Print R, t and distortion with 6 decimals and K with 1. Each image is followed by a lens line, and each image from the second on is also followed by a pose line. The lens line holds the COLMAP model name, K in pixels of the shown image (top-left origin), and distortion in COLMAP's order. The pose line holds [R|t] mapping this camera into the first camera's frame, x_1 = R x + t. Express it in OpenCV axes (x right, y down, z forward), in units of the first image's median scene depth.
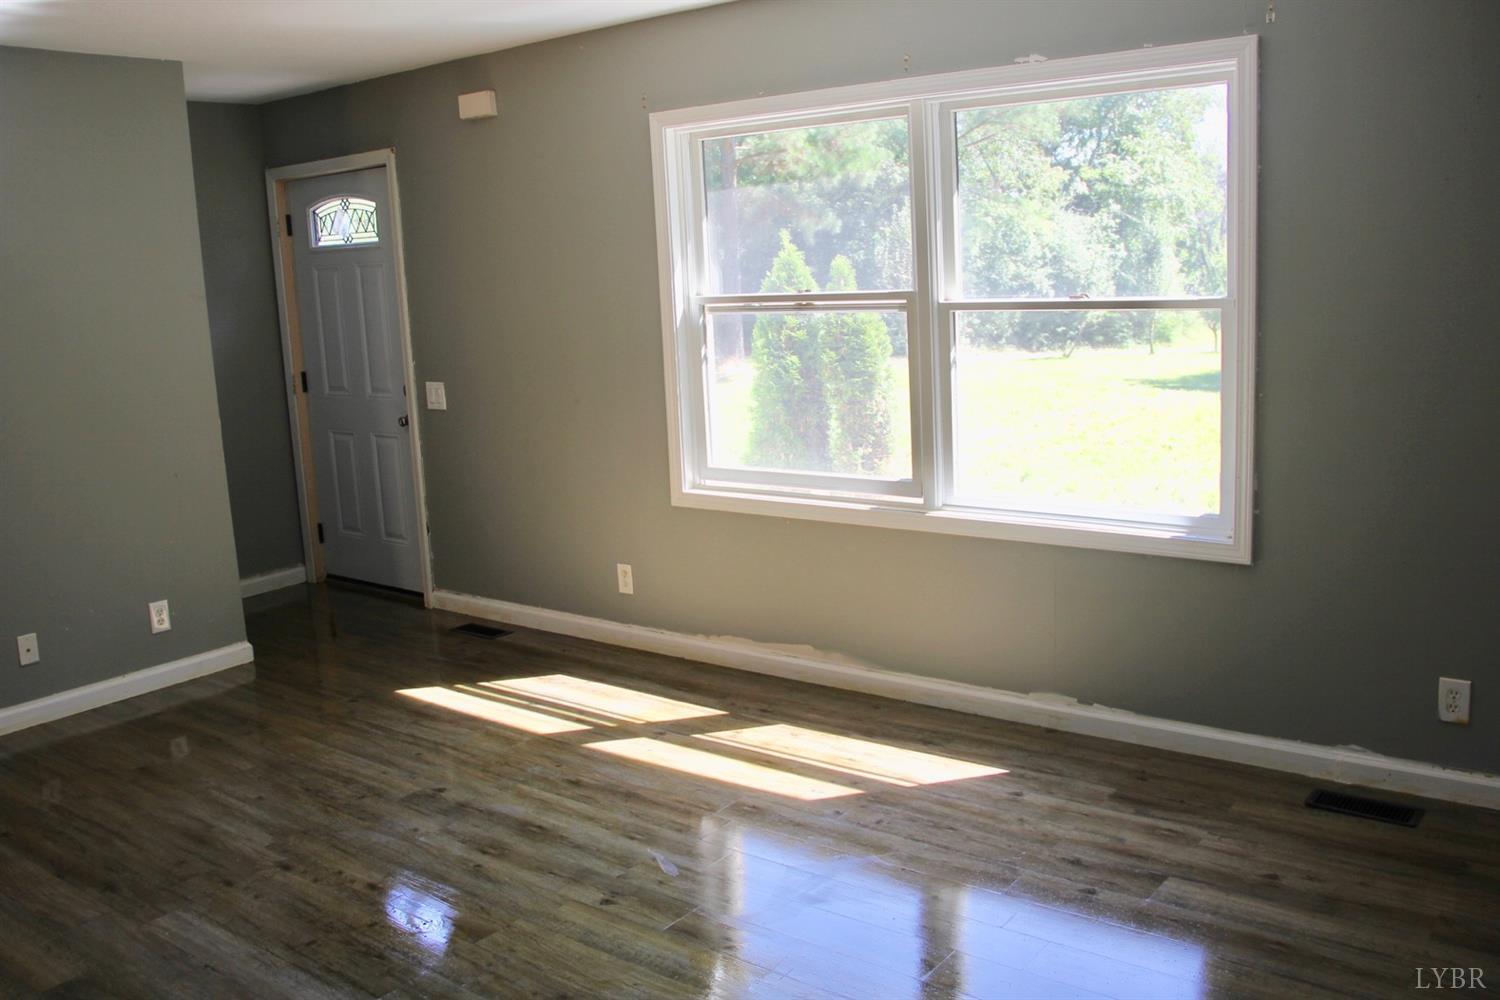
lens RADIAL K [[1297.9, 0, 742.1], [0, 1297.9, 494.6], [0, 0, 1]] dist [-0.155467, 0.132305]
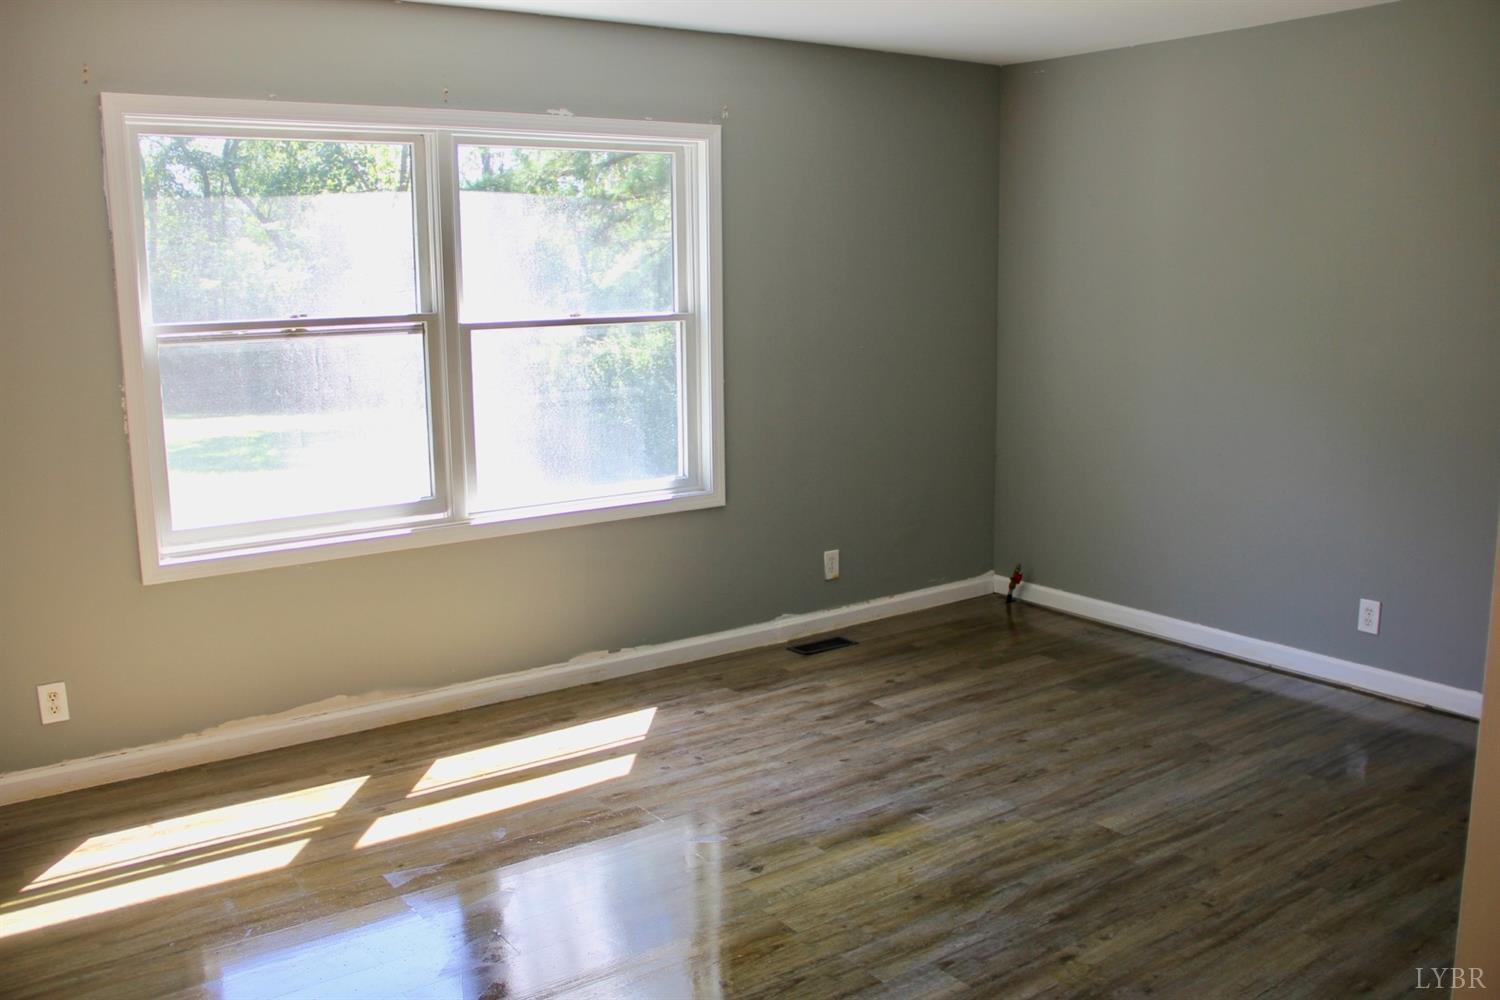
lens RADIAL K [[1297.9, 0, 738.9], [0, 1297.9, 491.1], [0, 0, 1]] dist [-0.155467, 0.132305]
pose [[0.287986, -0.118413, 0.950285, -0.832043], [0.169578, 0.982949, 0.071092, -0.051168], [-0.942500, 0.140674, 0.303156, 0.499225]]
